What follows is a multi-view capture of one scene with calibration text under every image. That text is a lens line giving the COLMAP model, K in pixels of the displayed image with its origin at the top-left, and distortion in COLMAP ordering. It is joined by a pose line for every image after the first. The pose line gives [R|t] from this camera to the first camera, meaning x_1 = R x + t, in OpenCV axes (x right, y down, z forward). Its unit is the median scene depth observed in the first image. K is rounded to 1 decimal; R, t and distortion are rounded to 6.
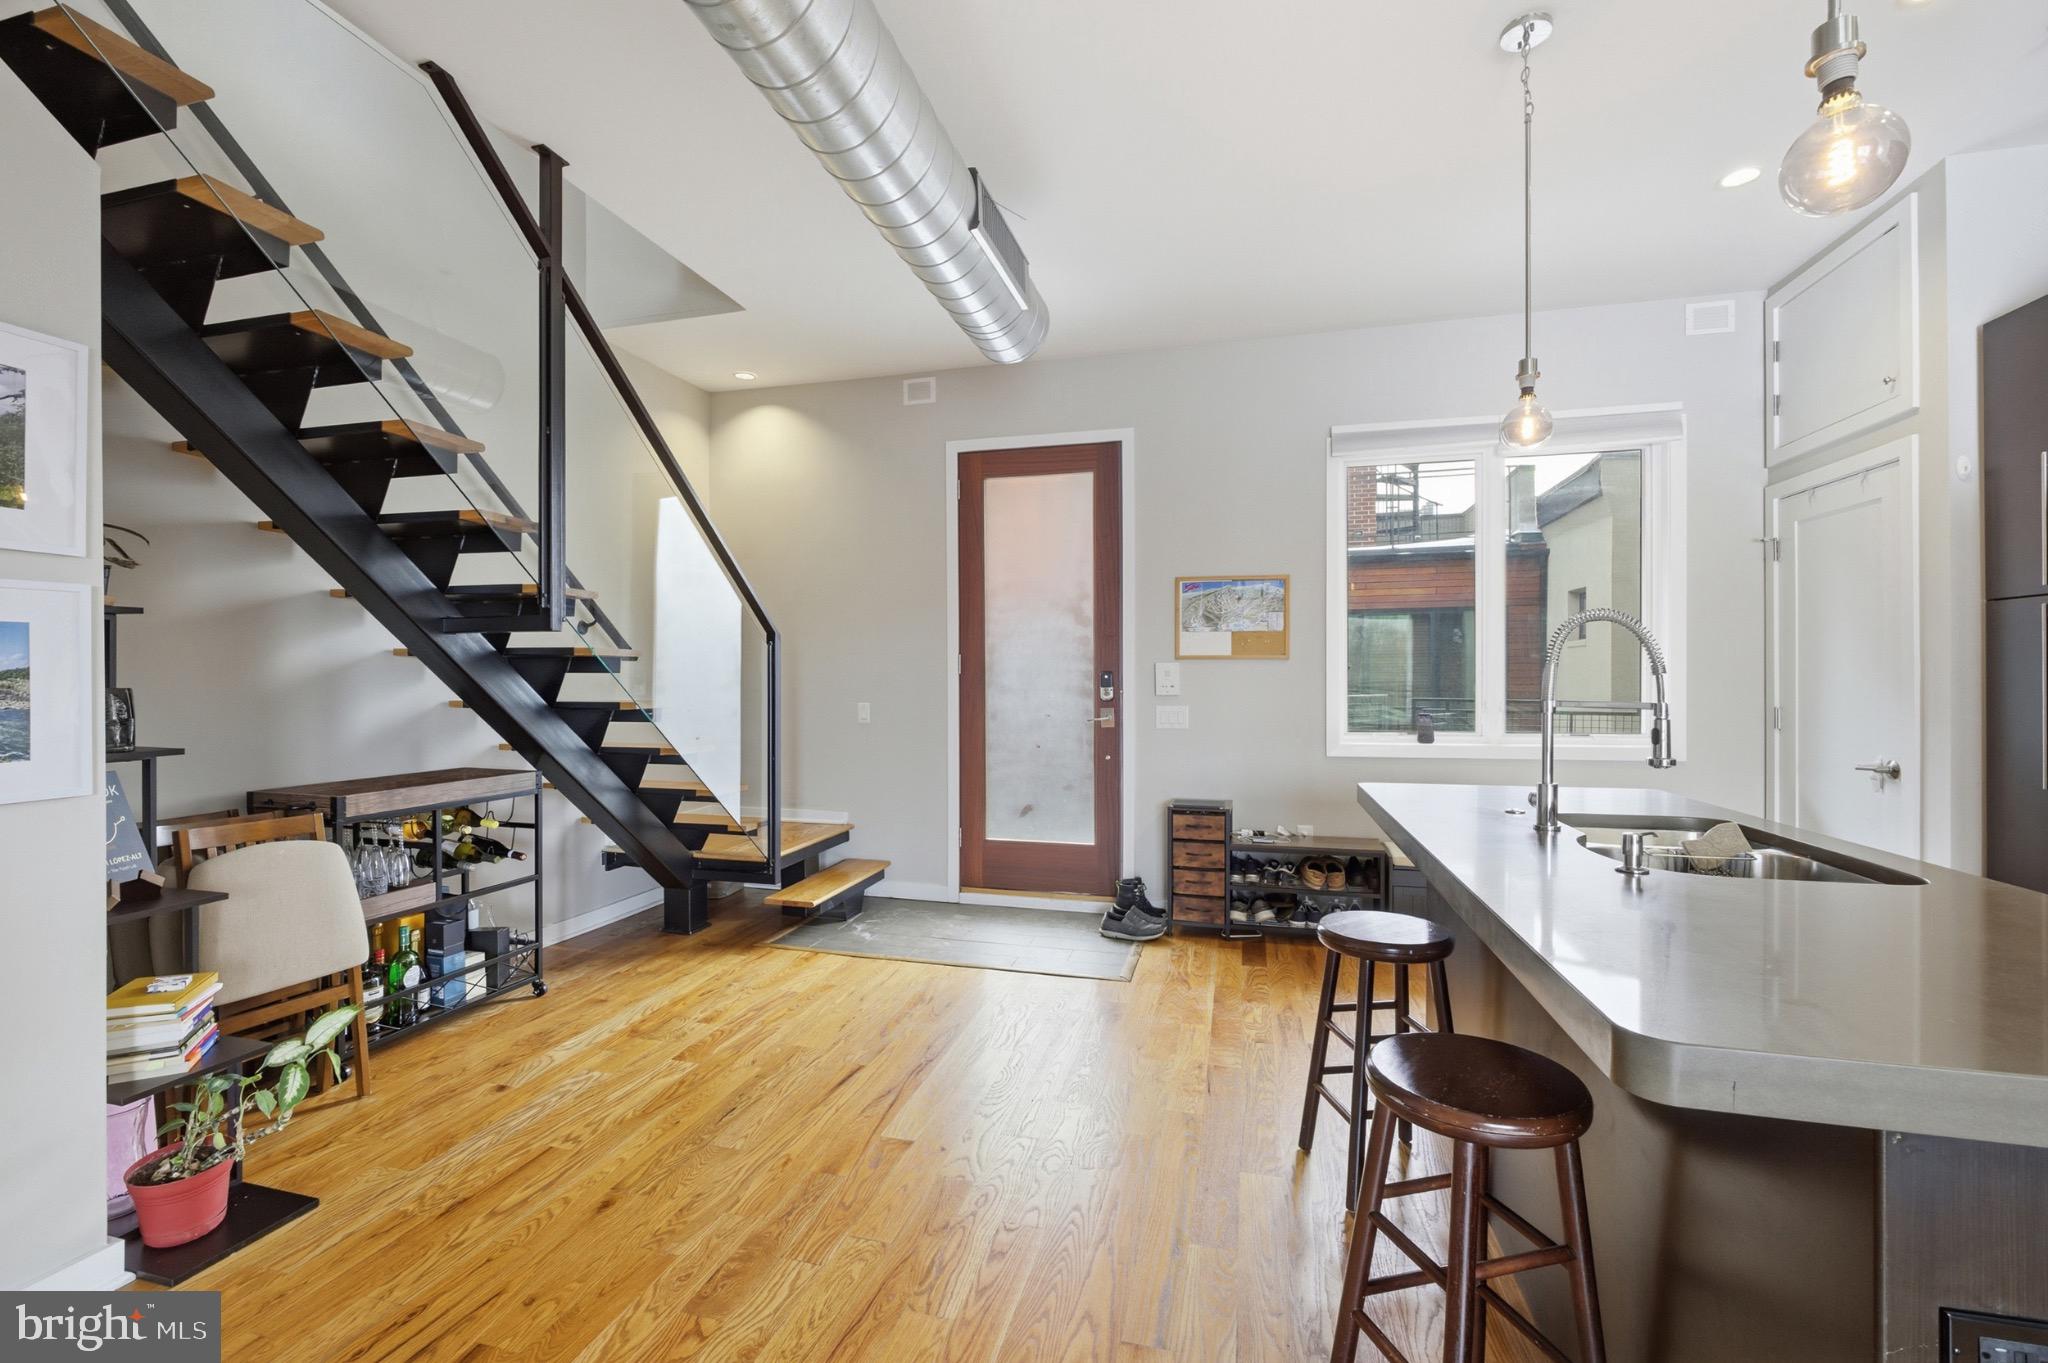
lens RADIAL K [[879.5, 0, 1013.9], [0, 879.5, 680.7], [0, 0, 1]] dist [-0.019412, 0.004422]
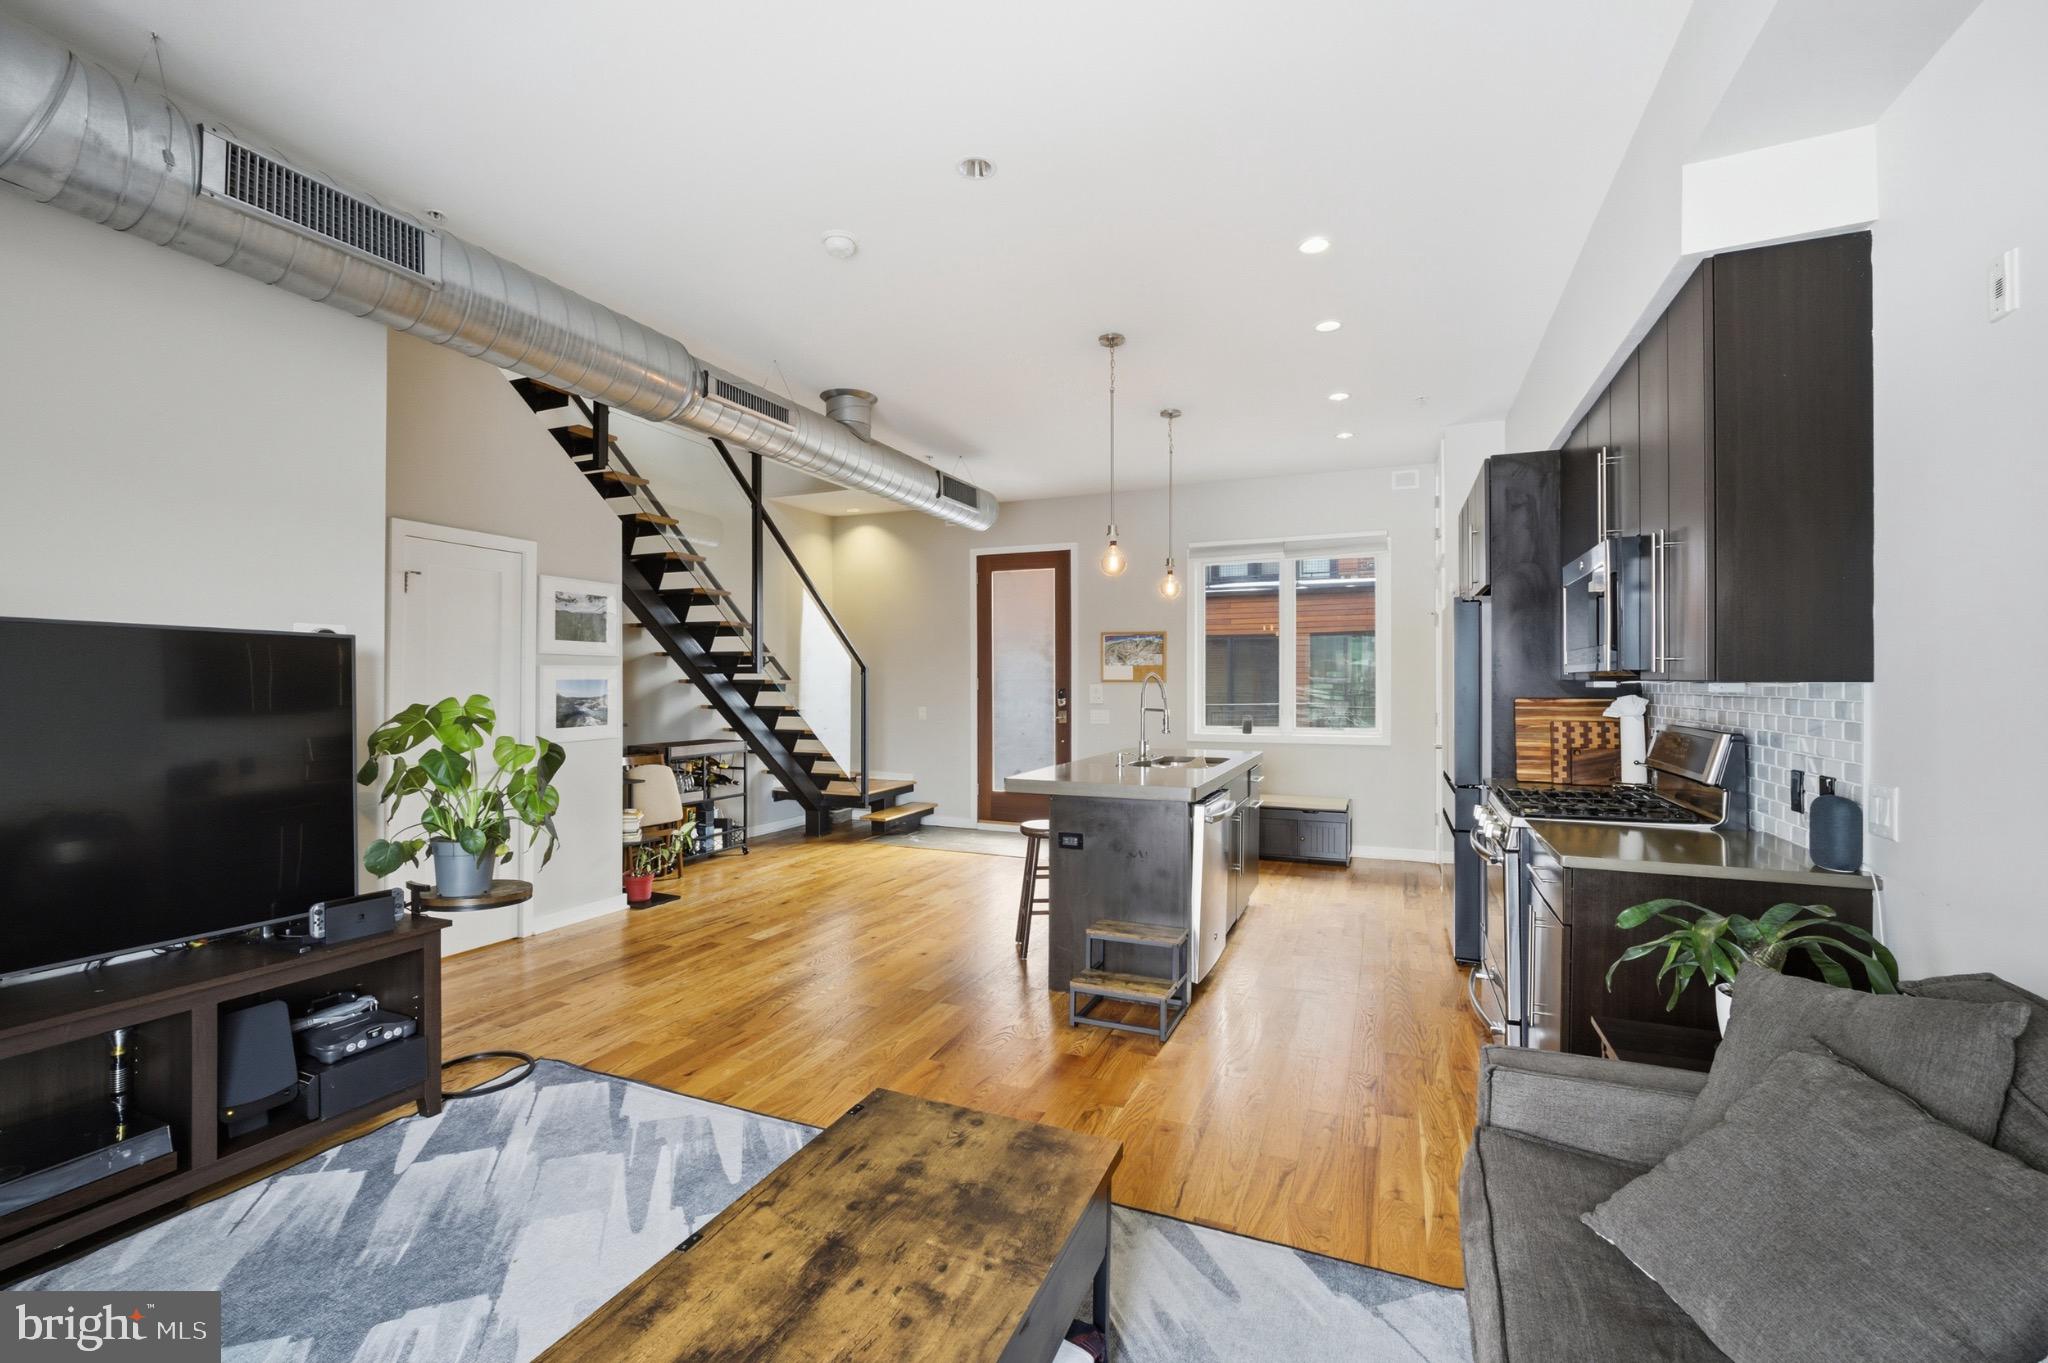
lens RADIAL K [[879.5, 0, 1008.1], [0, 879.5, 687.1], [0, 0, 1]] dist [-0.019412, 0.004422]
pose [[0.988688, 0.002469, -0.149965, 0.343197], [-0.001987, 0.999992, 0.003361, -0.026326], [0.149972, -0.003025, 0.988686, -0.881004]]
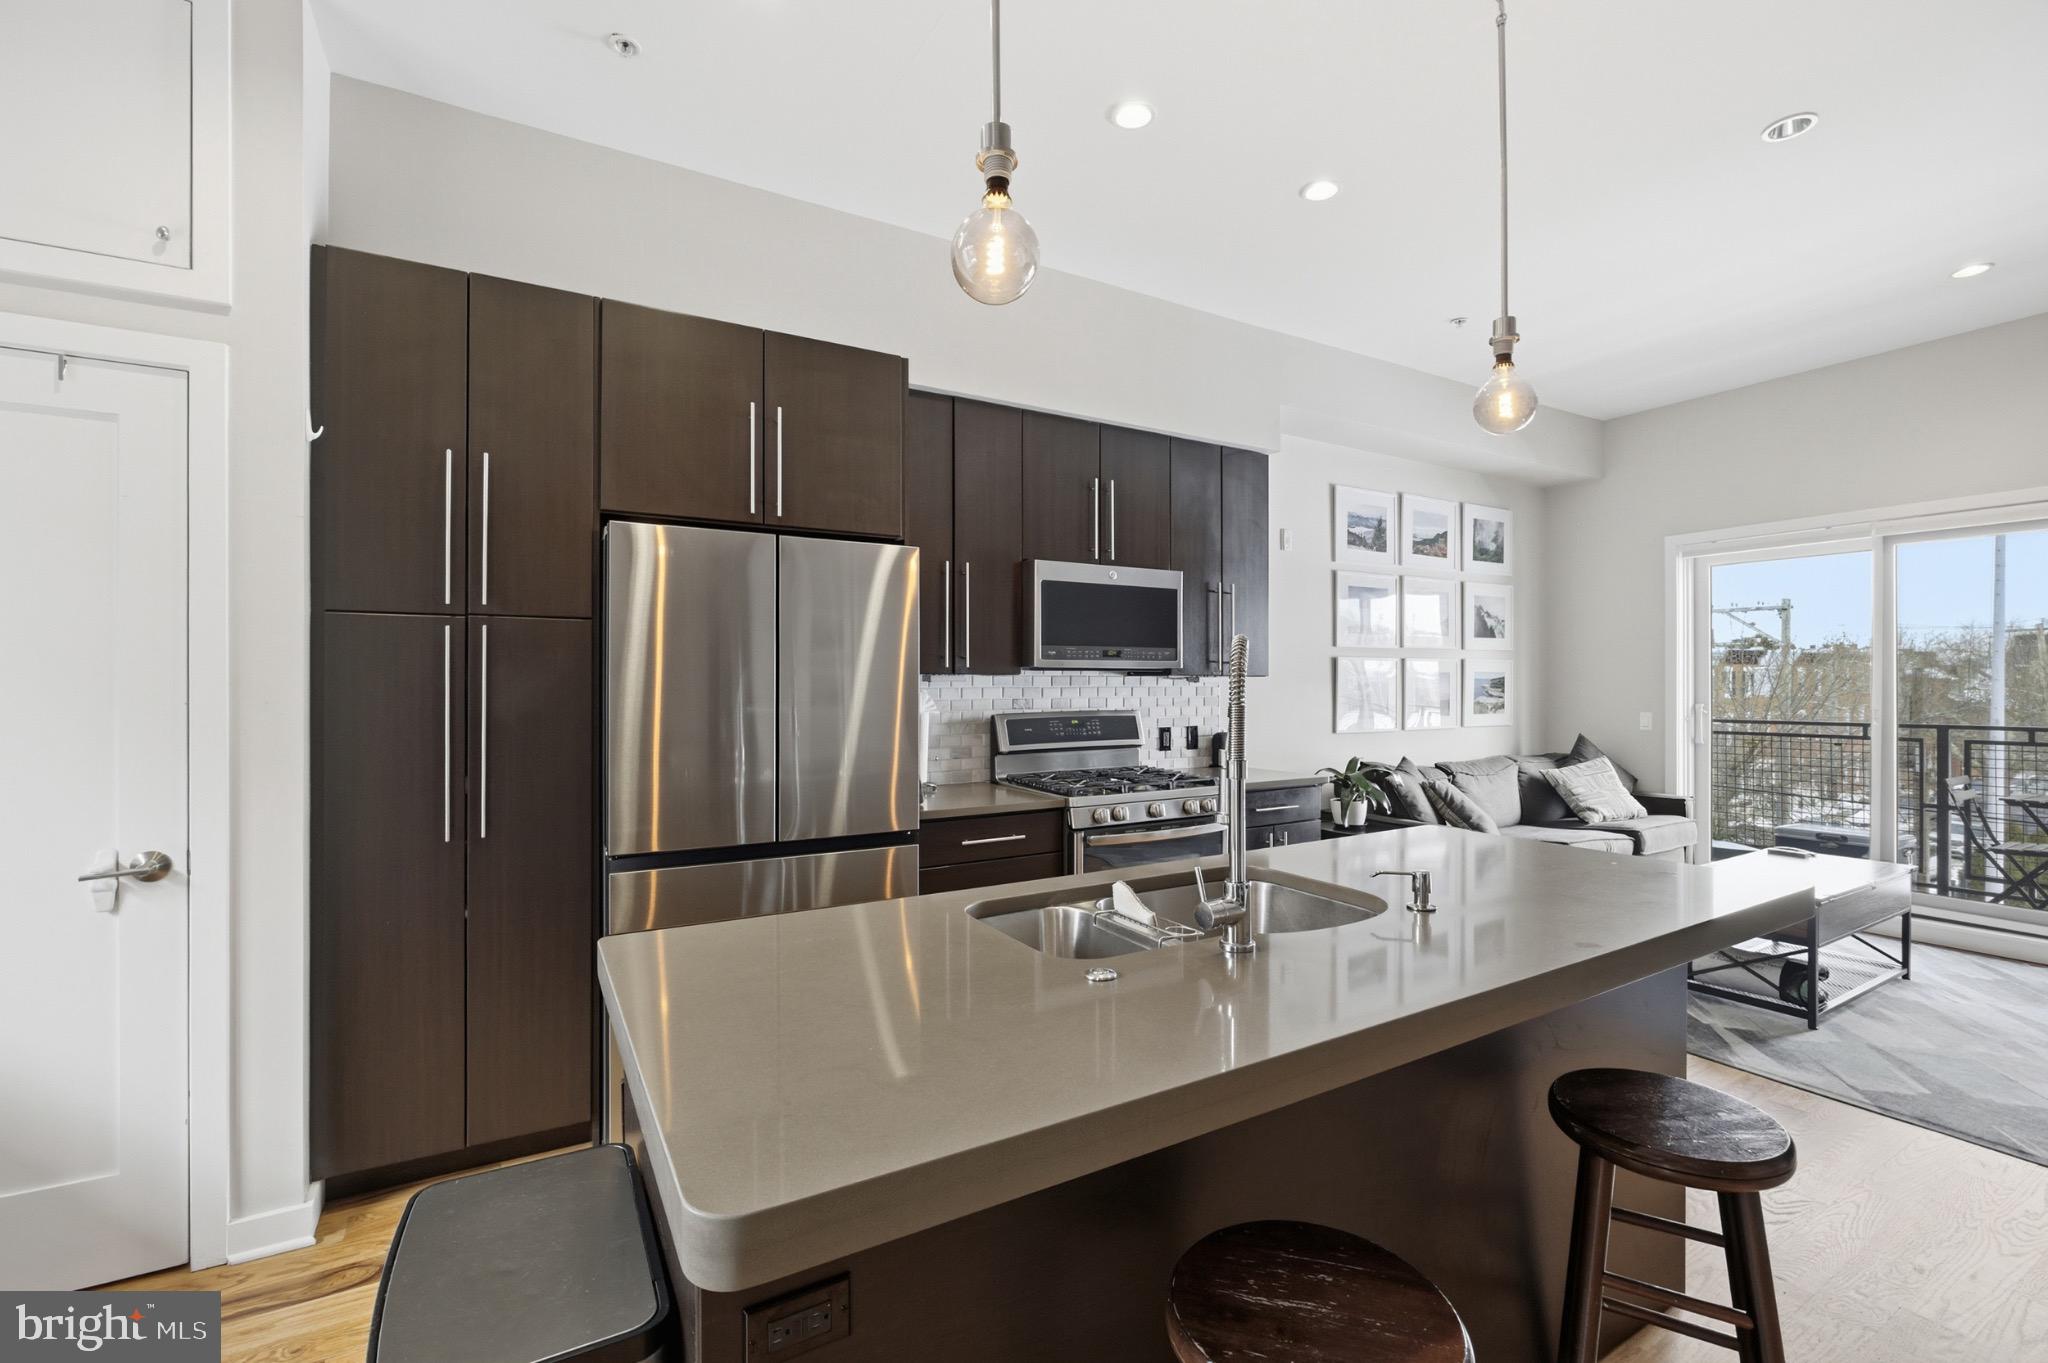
lens RADIAL K [[879.5, 0, 1017.5], [0, 879.5, 689.4], [0, 0, 1]] dist [-0.019412, 0.004422]
pose [[-0.708799, -0.004484, 0.705397, 0.142660], [0.003042, 0.999951, 0.009413, -0.024110], [-0.705404, 0.008817, -0.708750, 0.900835]]
